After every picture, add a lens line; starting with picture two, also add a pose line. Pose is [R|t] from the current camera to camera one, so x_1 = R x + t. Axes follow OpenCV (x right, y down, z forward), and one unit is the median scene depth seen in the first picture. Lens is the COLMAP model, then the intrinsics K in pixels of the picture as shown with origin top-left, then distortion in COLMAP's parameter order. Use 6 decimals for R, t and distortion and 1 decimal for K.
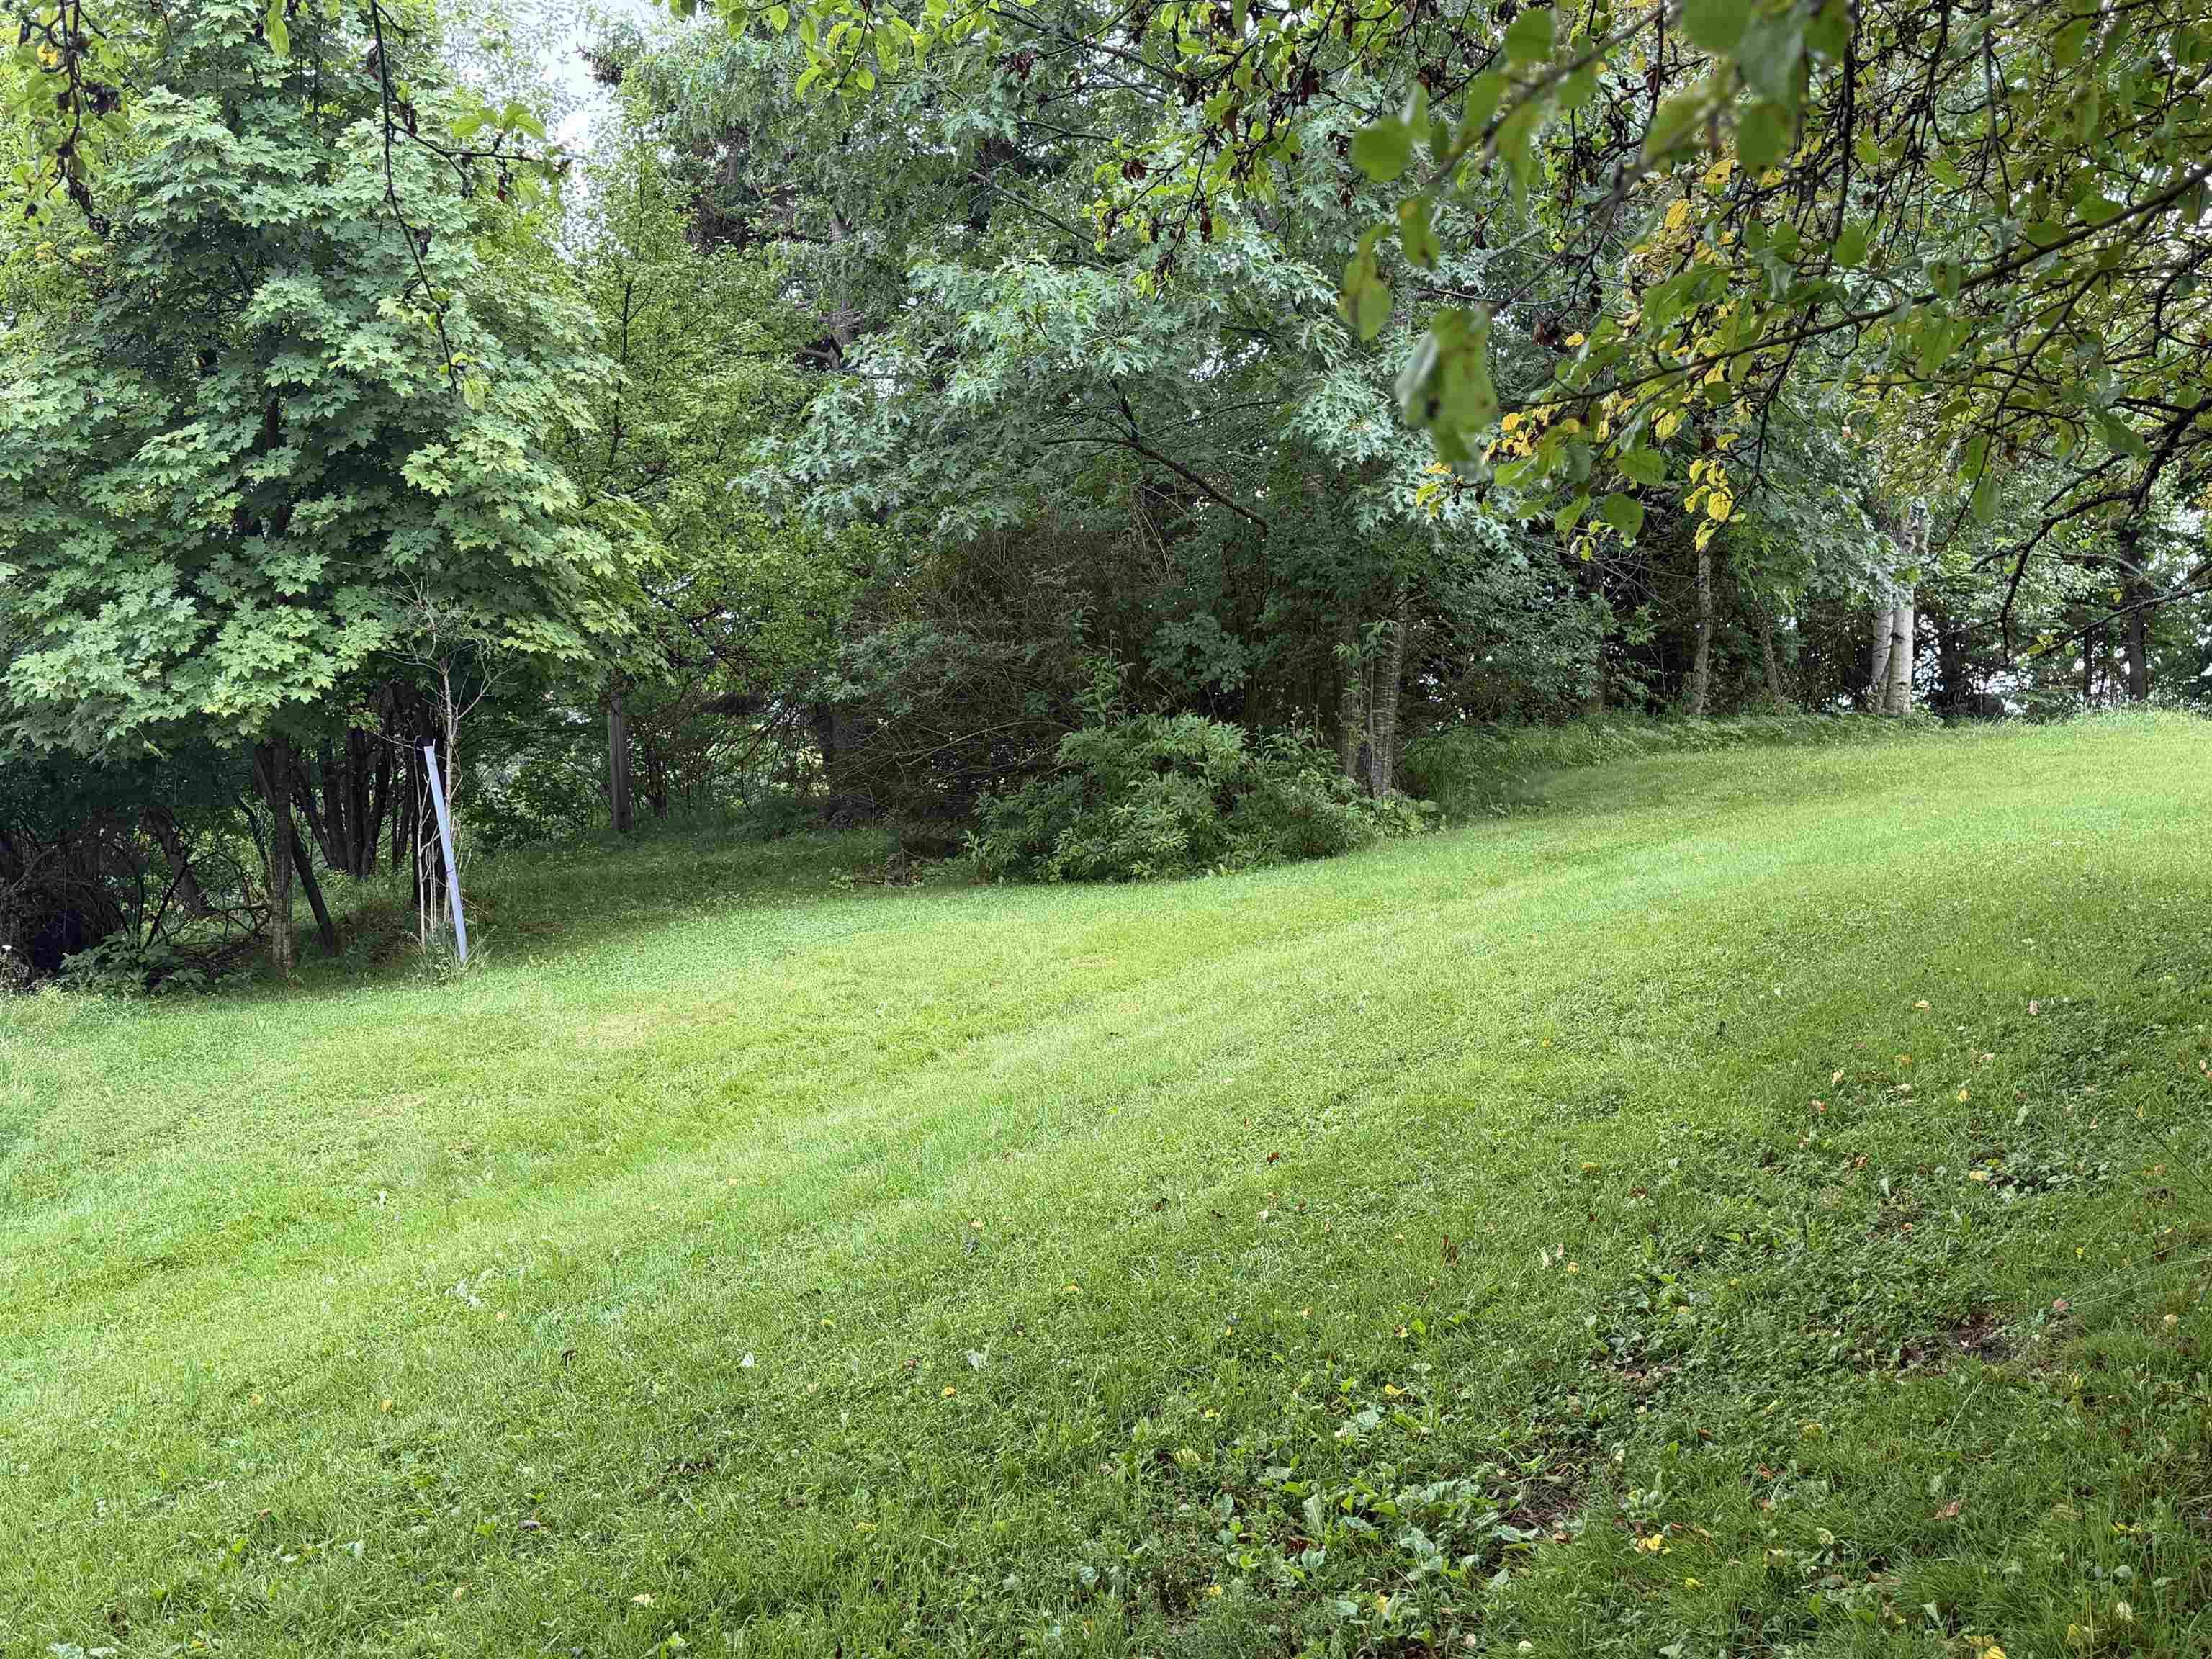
lens RADIAL K [[1995.0, 0, 1106.0], [0, 1995.0, 829.5], [0, 0, 1]] dist [0.005334, -0.012996]
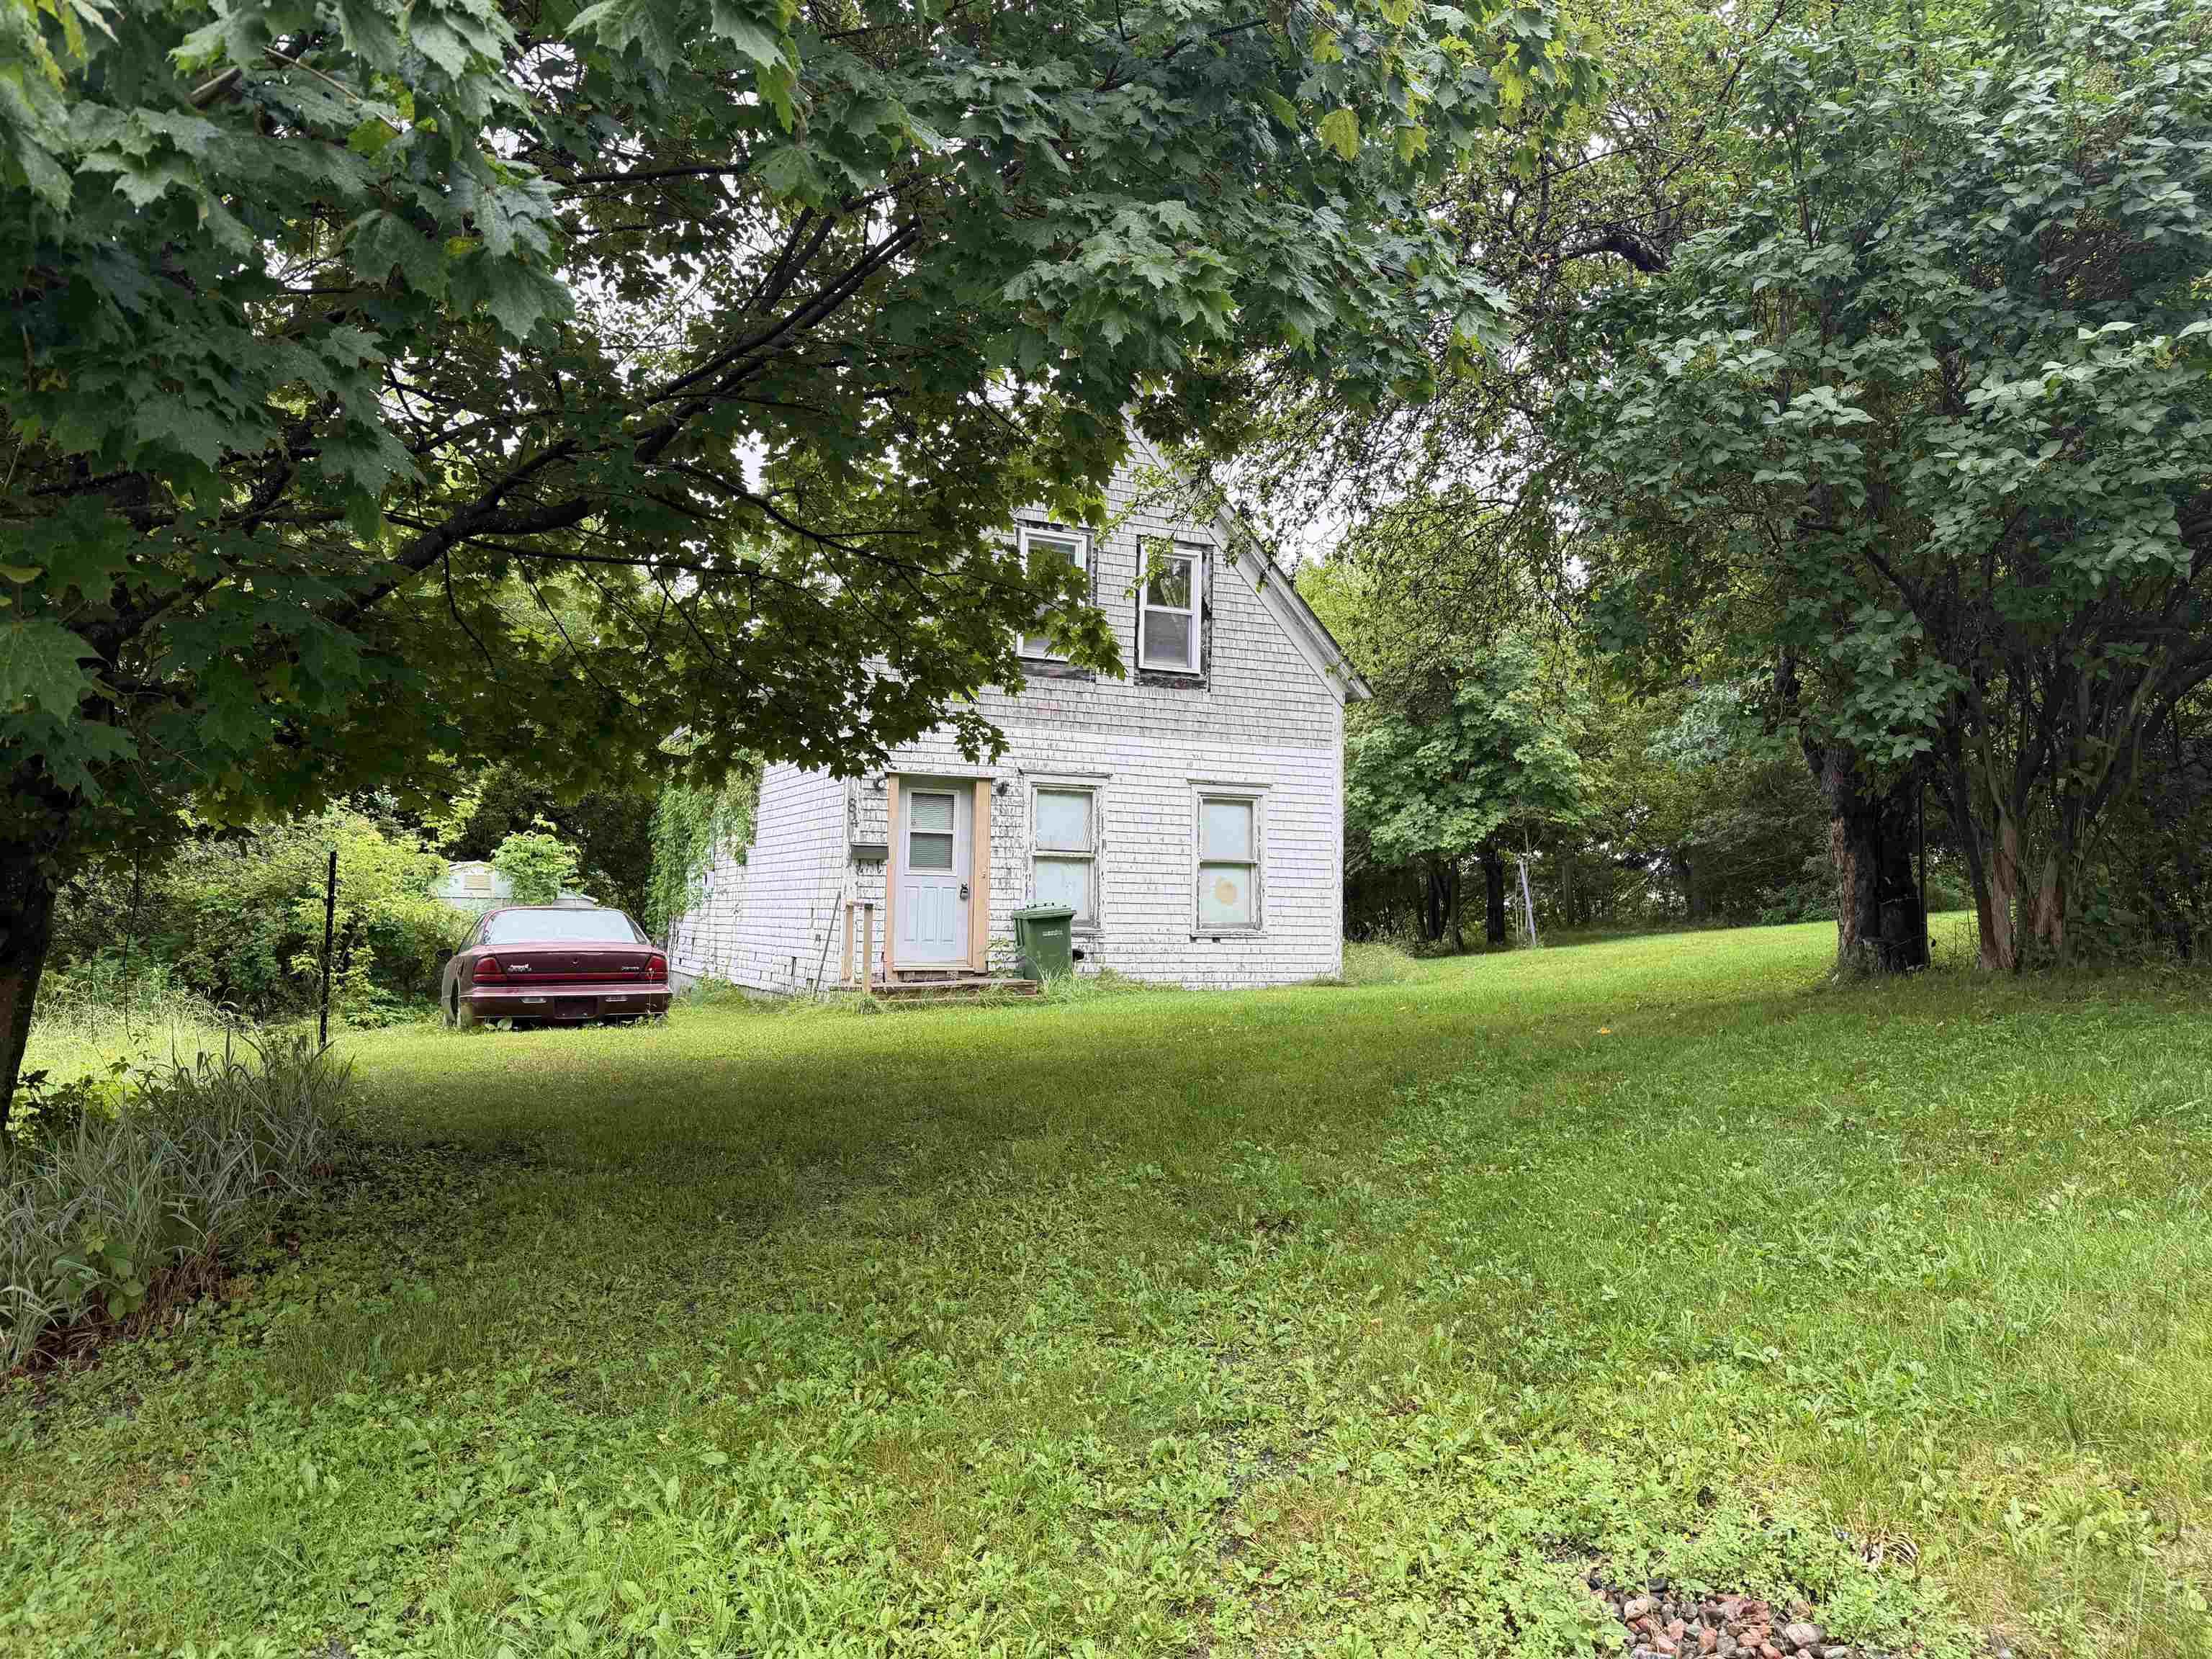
lens RADIAL K [[1494.6, 0, 1046.6], [0, 1494.6, 840.3], [0, 0, 1]] dist [0.006034, -0.000347]
pose [[0.856329, -0.019994, -0.516043, 0.130723], [-0.032317, 0.995217, -0.092187, 0.129654], [0.515418, 0.095620, 0.851587, -0.953370]]
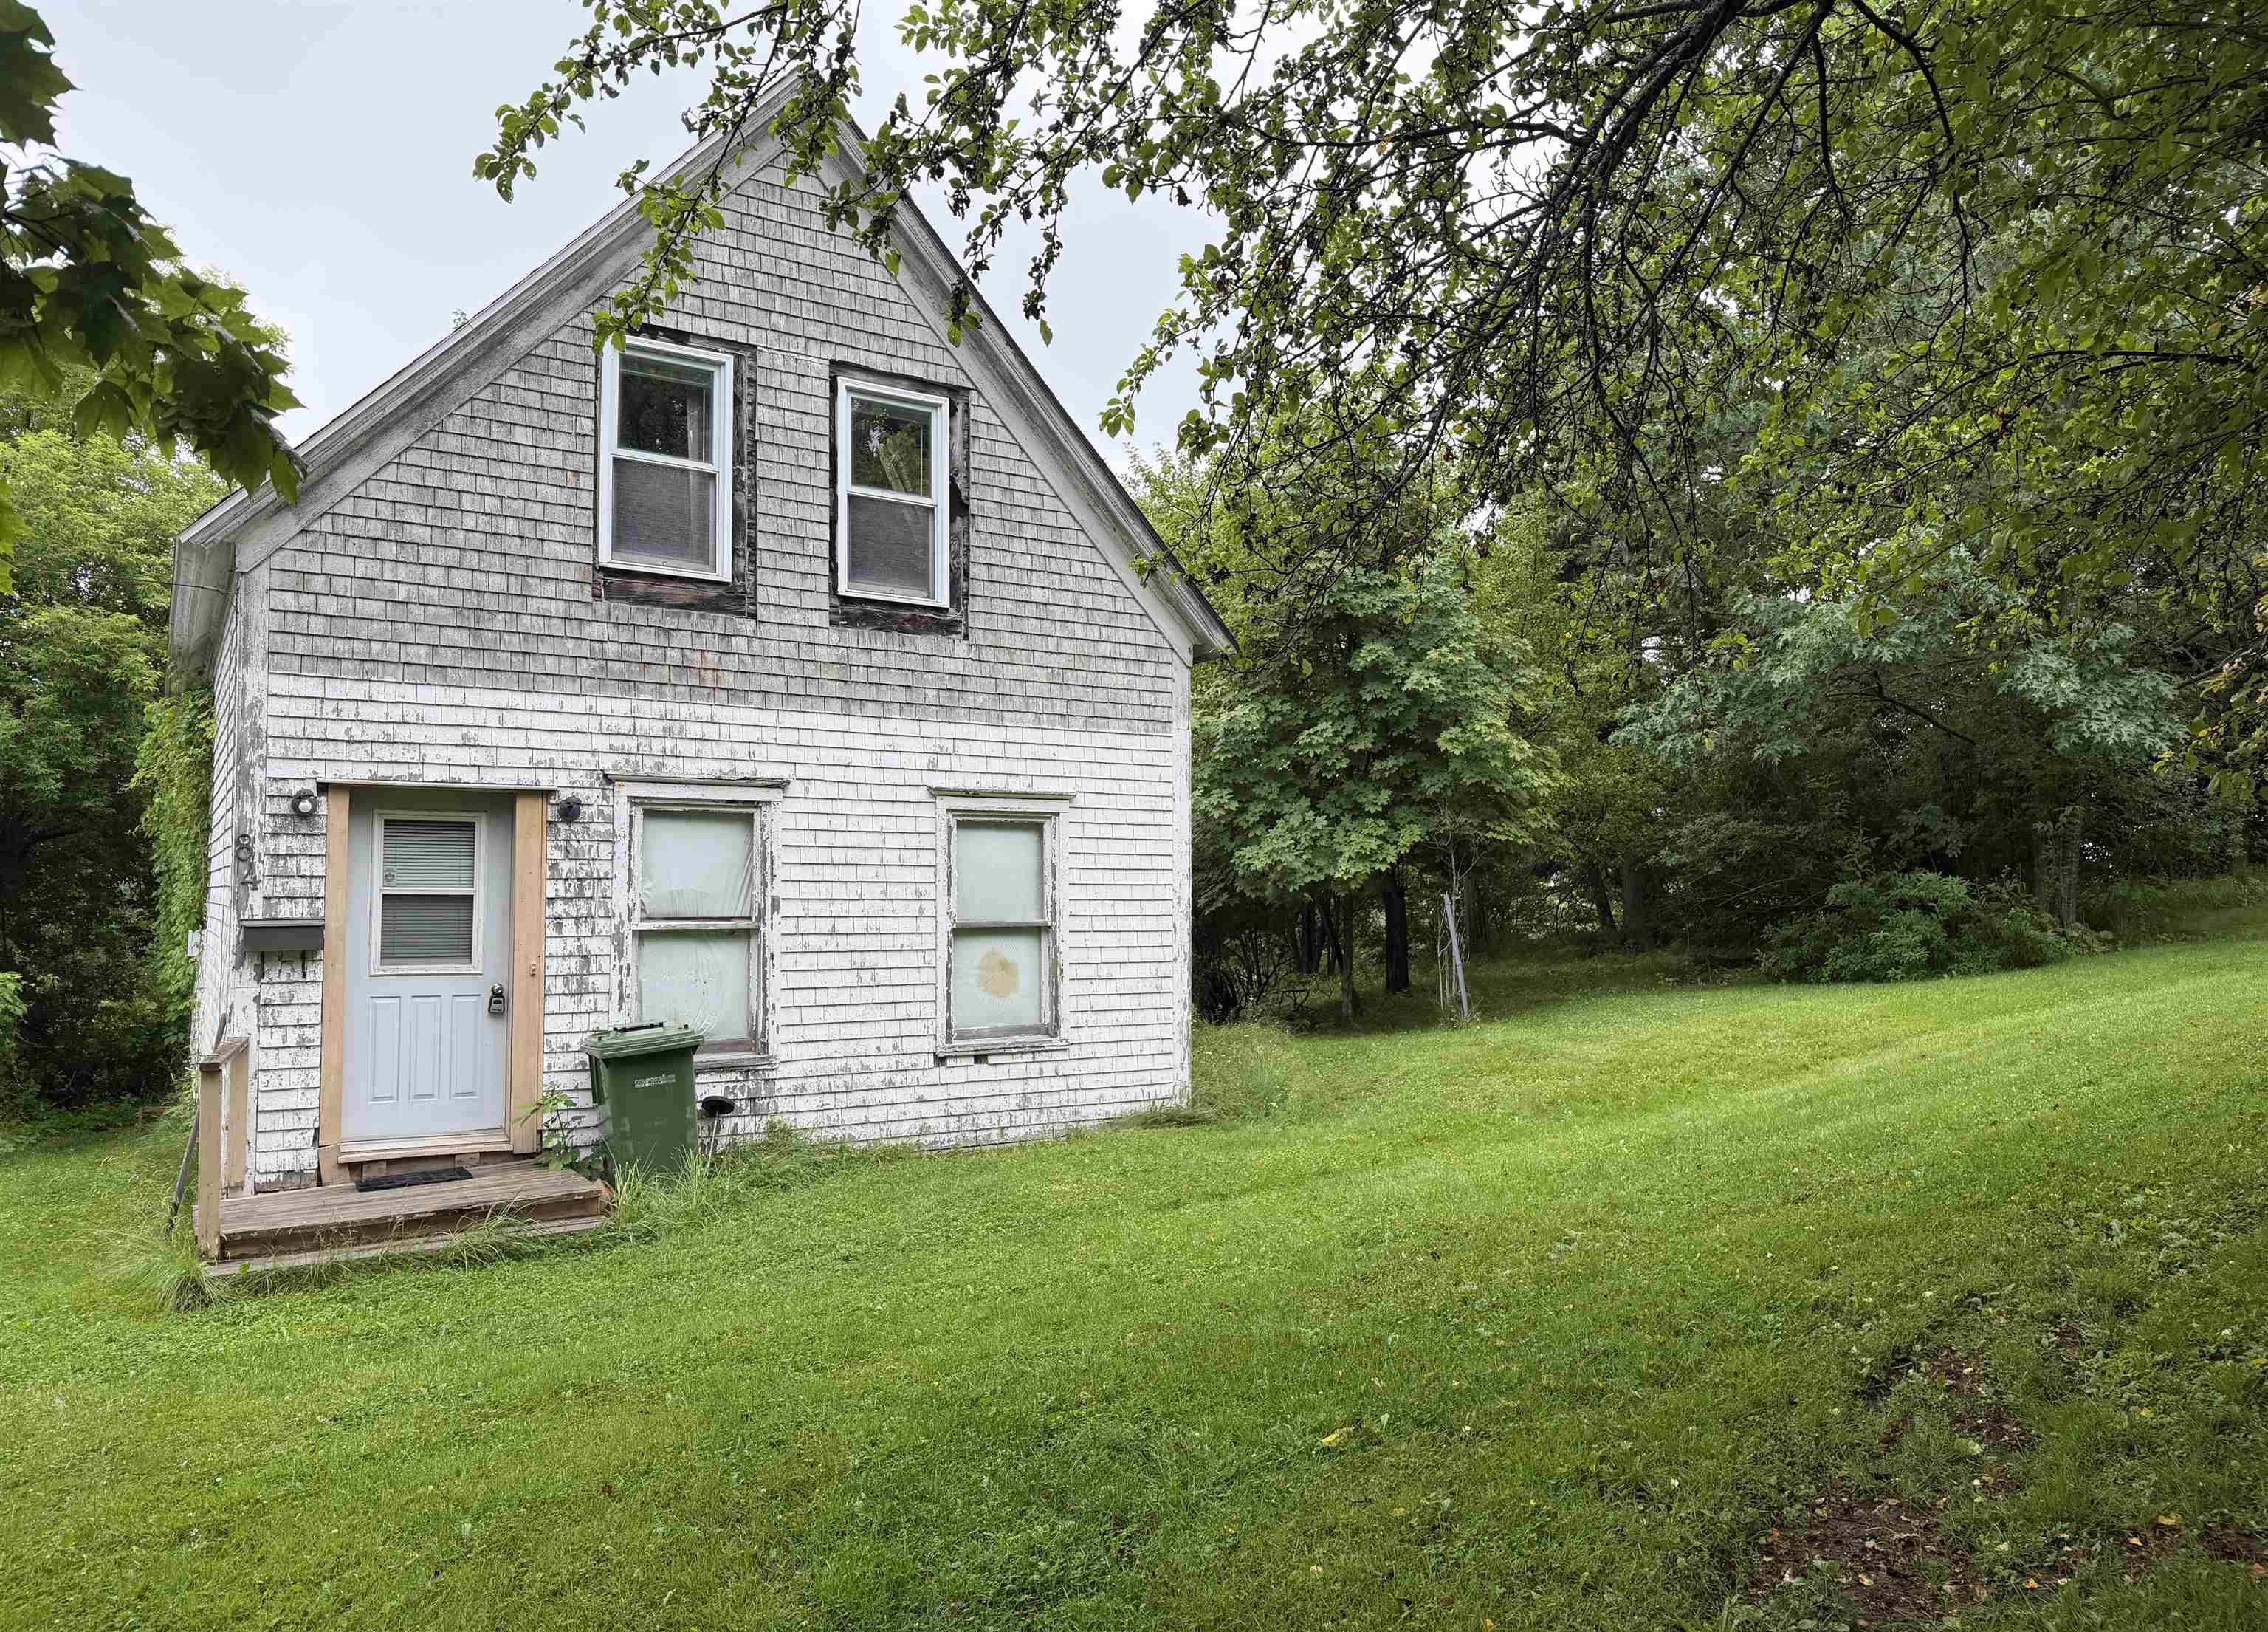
lens RADIAL K [[1489.5, 0, 1129.8], [0, 1489.5, 843.6], [0, 0, 1]] dist [0.061507, -0.099025]
pose [[0.921781, -0.020361, -0.387176, -0.084749], [-0.010641, 0.996915, -0.077761, 0.018961], [0.387565, 0.075798, 0.918721, -0.330729]]
